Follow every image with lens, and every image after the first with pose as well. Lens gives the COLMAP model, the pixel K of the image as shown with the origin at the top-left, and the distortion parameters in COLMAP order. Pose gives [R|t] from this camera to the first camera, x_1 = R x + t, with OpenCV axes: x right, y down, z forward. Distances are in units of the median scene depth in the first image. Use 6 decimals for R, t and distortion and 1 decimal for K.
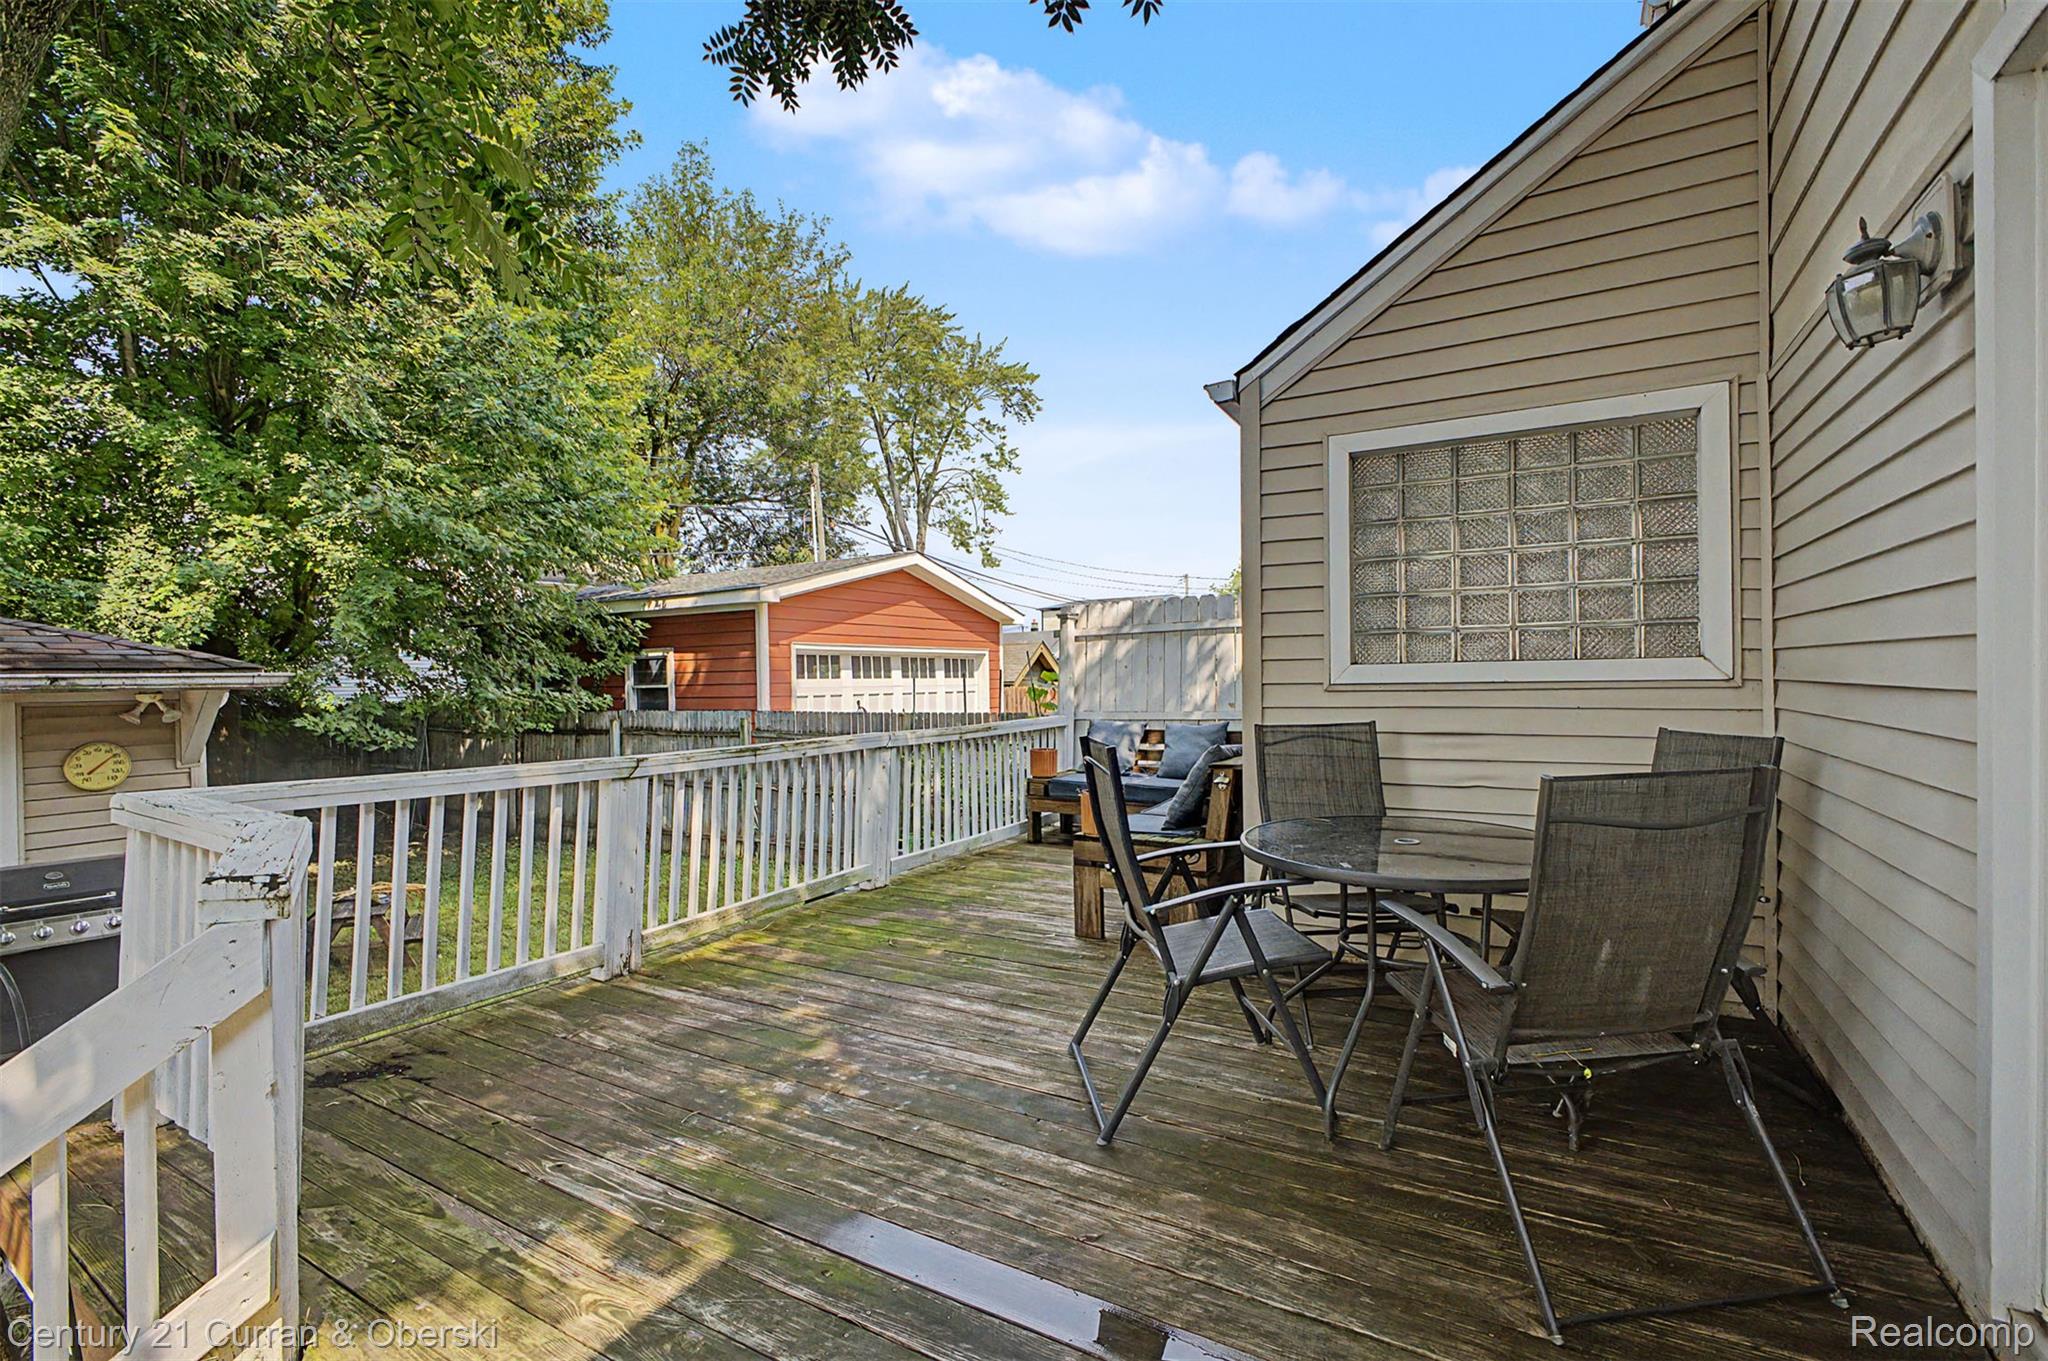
lens RADIAL K [[965.8, 0, 1024.0], [0, 965.8, 680.5], [0, 0, 1]] dist [0.026170, -0.010844]
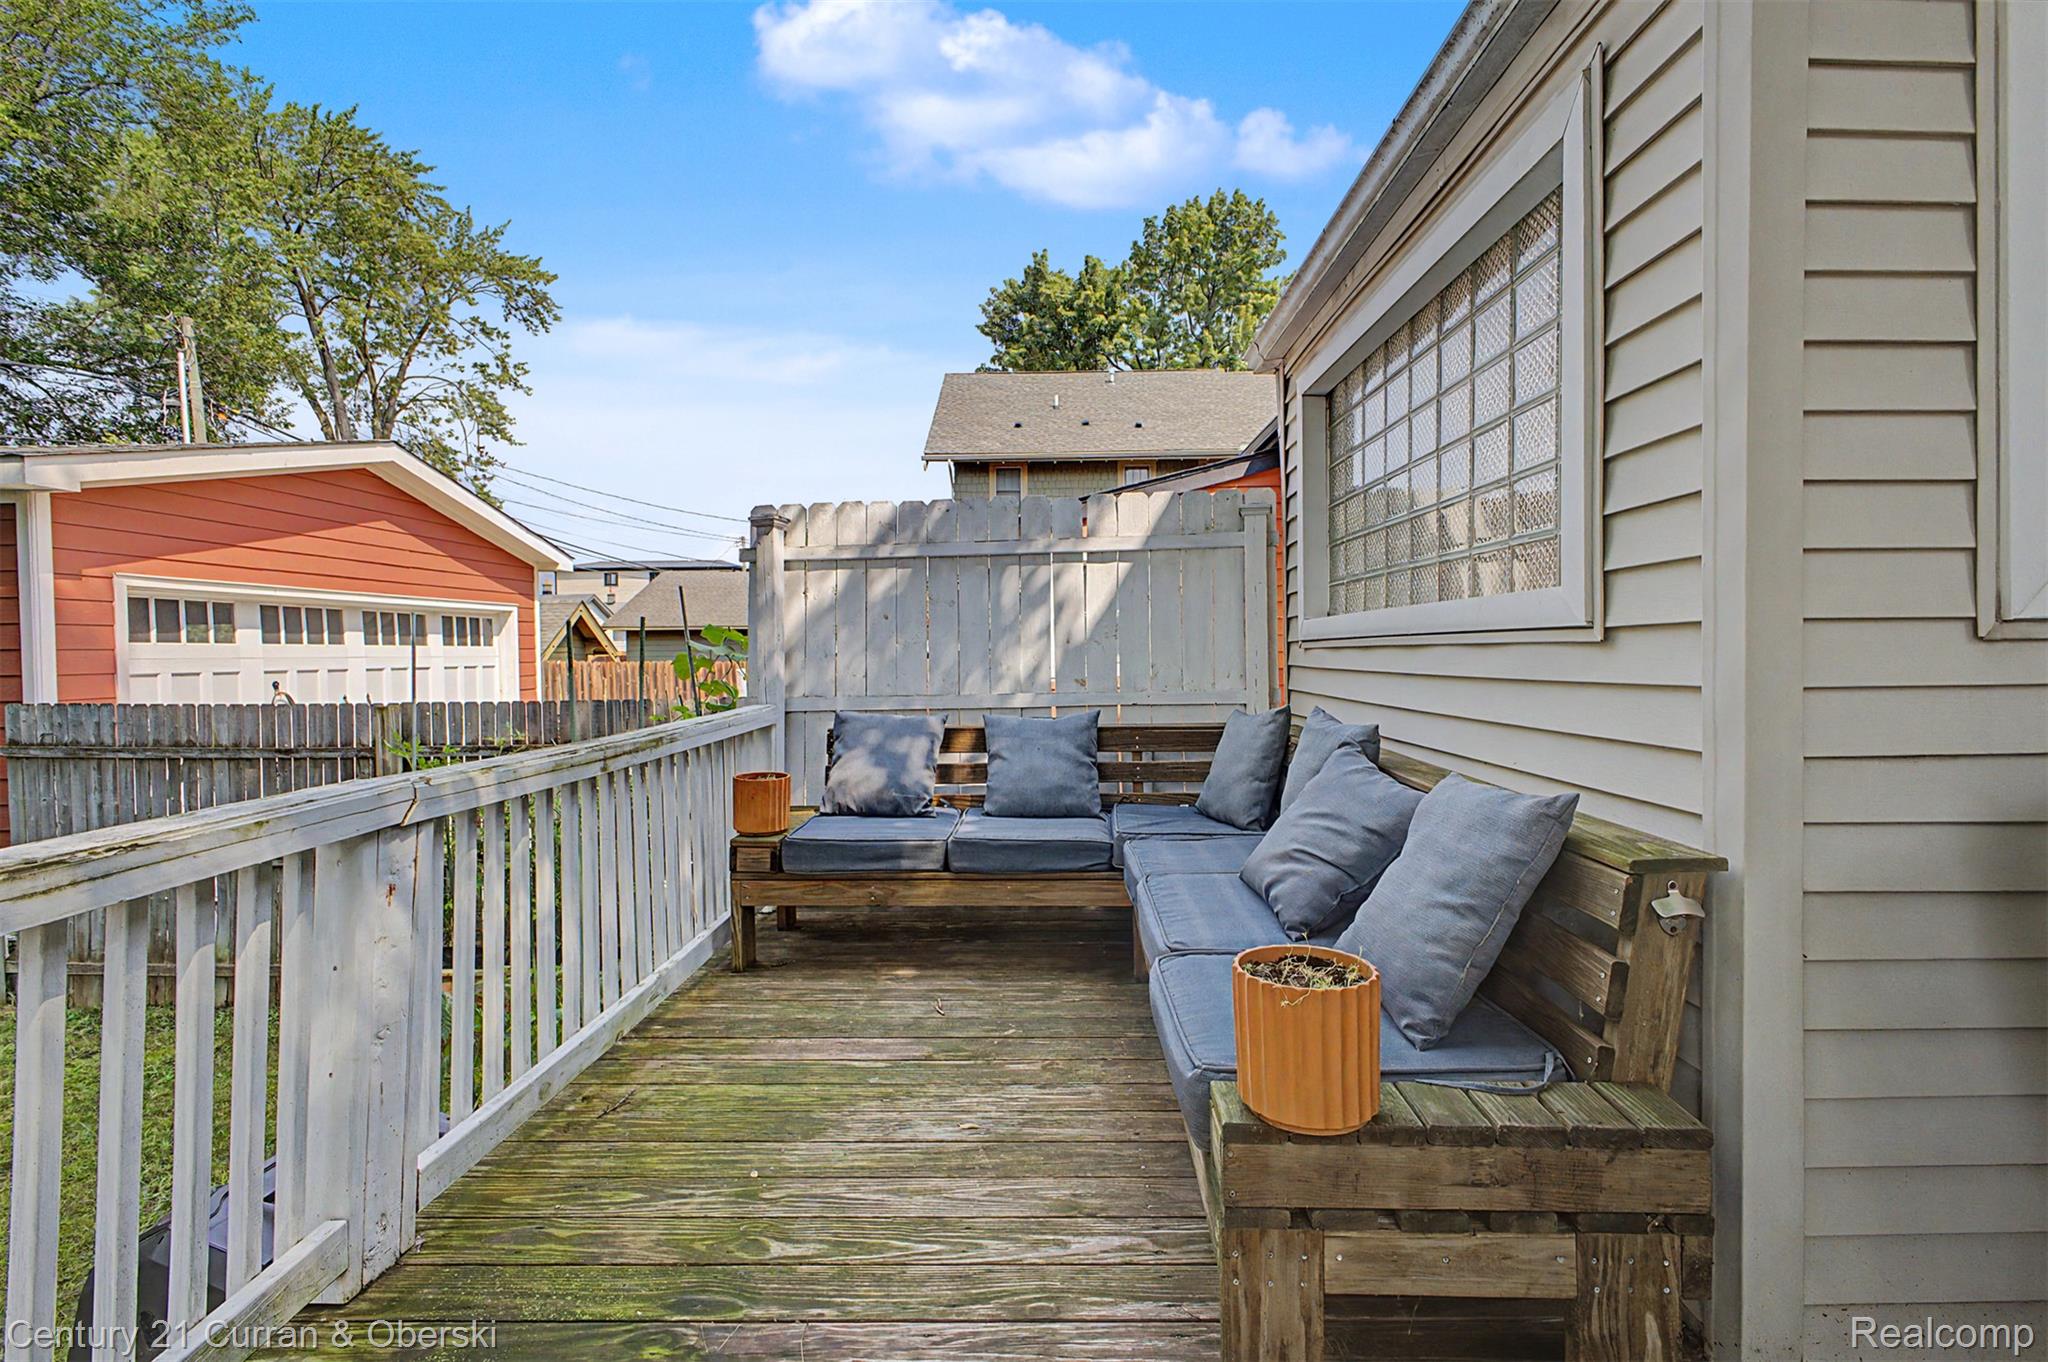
lens RADIAL K [[970.8, 0, 1063.4], [0, 970.8, 661.1], [0, 0, 1]] dist [0.026858, -0.010638]
pose [[0.873393, -0.001360, 0.487014, -0.017501], [-0.001170, 0.999987, 0.004891, 0.001998], [-0.487015, -0.004841, 0.873380, 0.097328]]
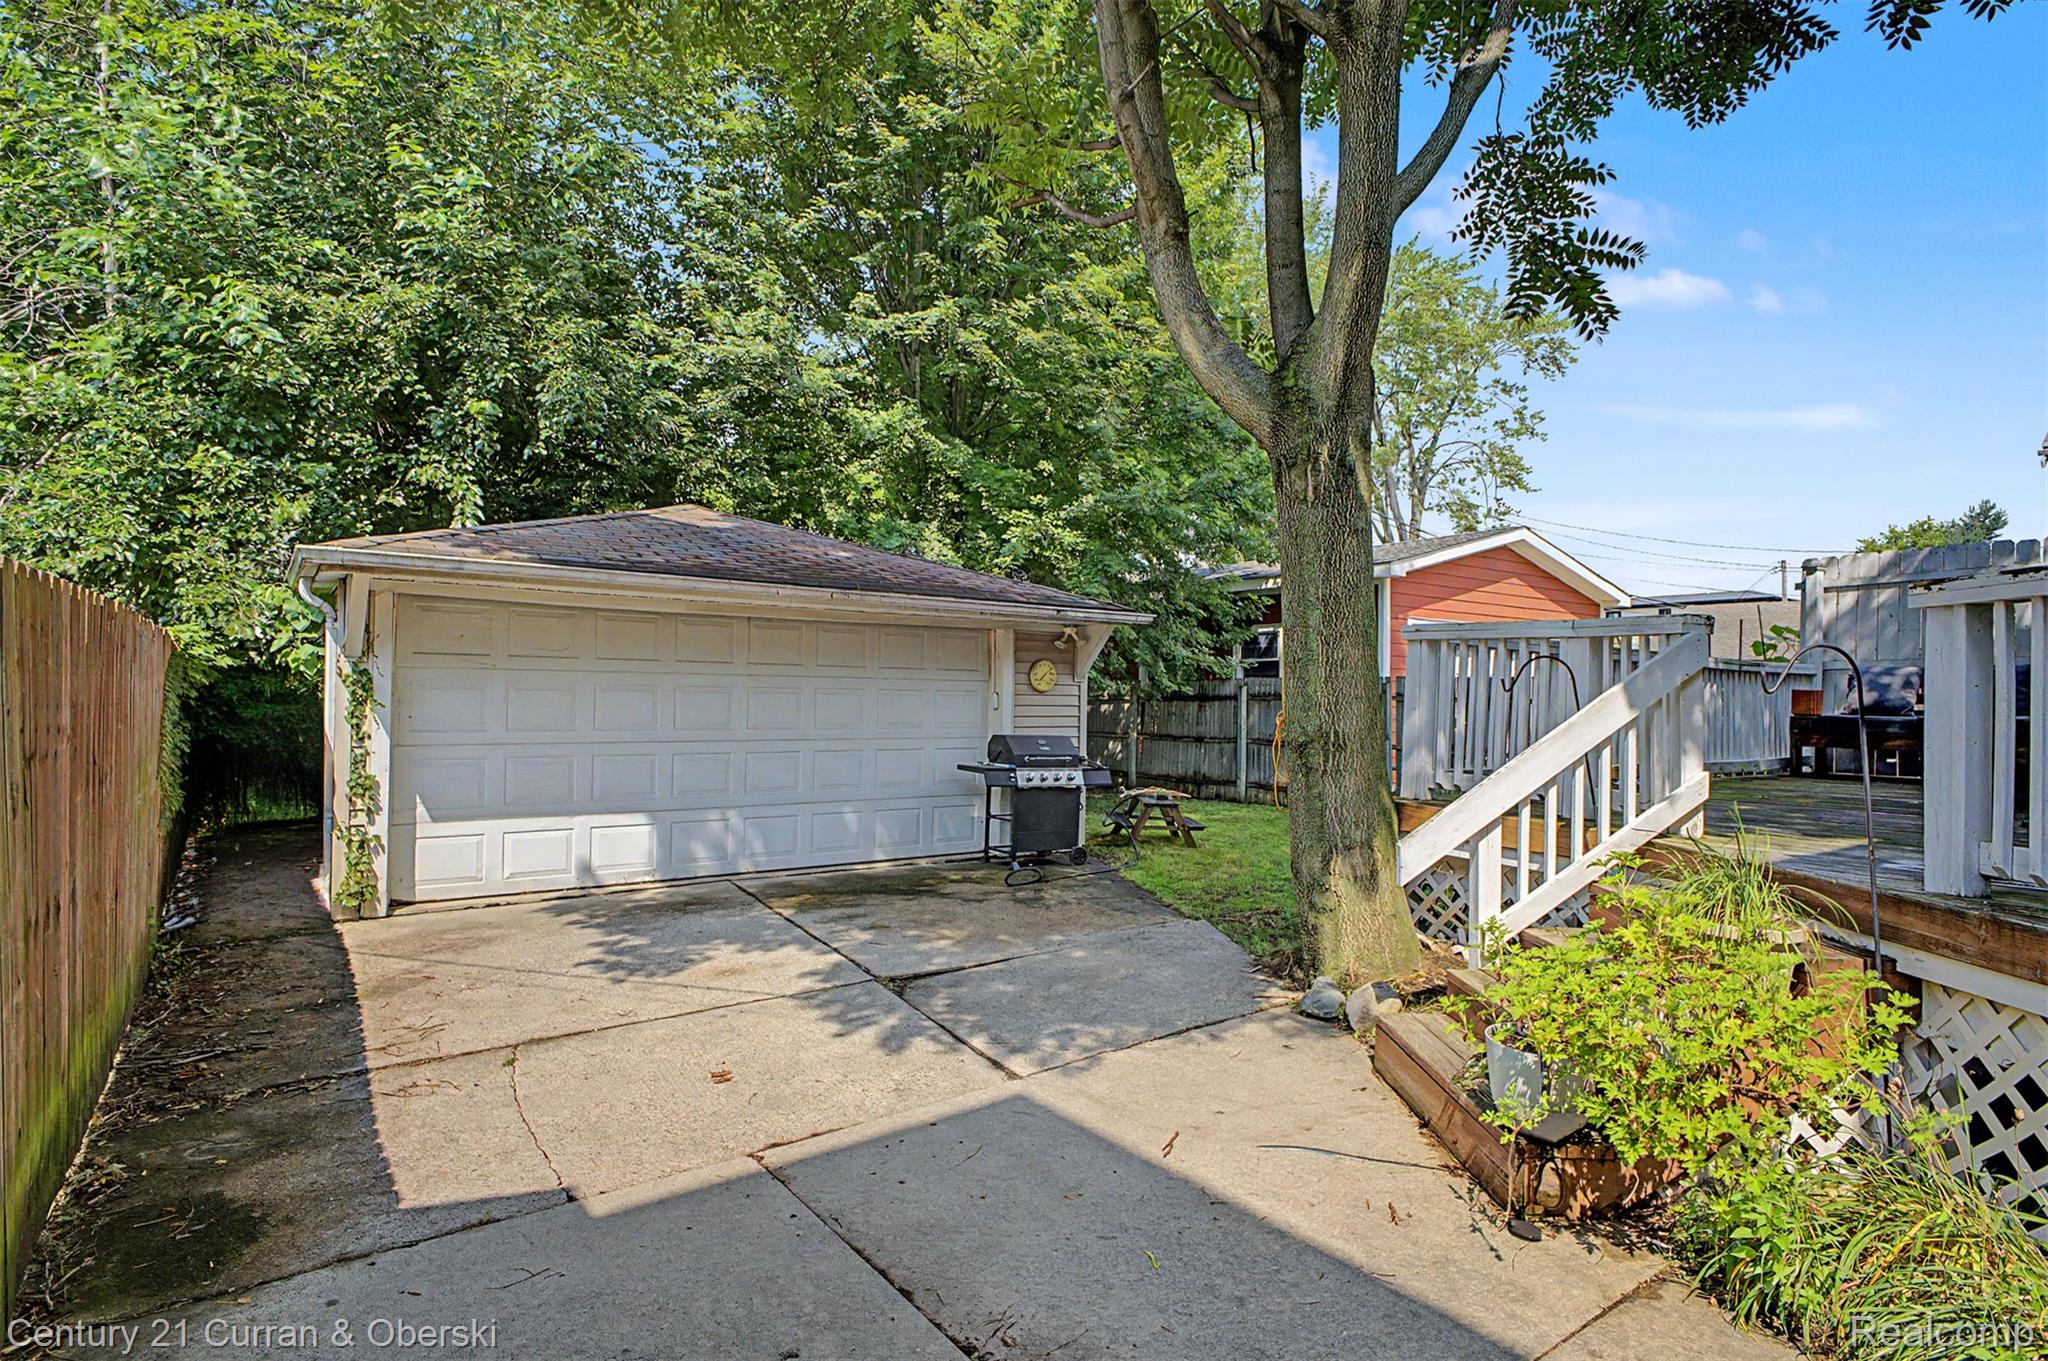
lens RADIAL K [[1139.0, 0, 973.4], [0, 1139.0, 681.7], [0, 0, 1]] dist [0.034185, -0.020556]
pose [[0.913185, 0.017055, -0.407188, -0.059934], [-0.025388, 0.999564, -0.015071, 0.021544], [0.406754, 0.024100, 0.913220, -0.105678]]
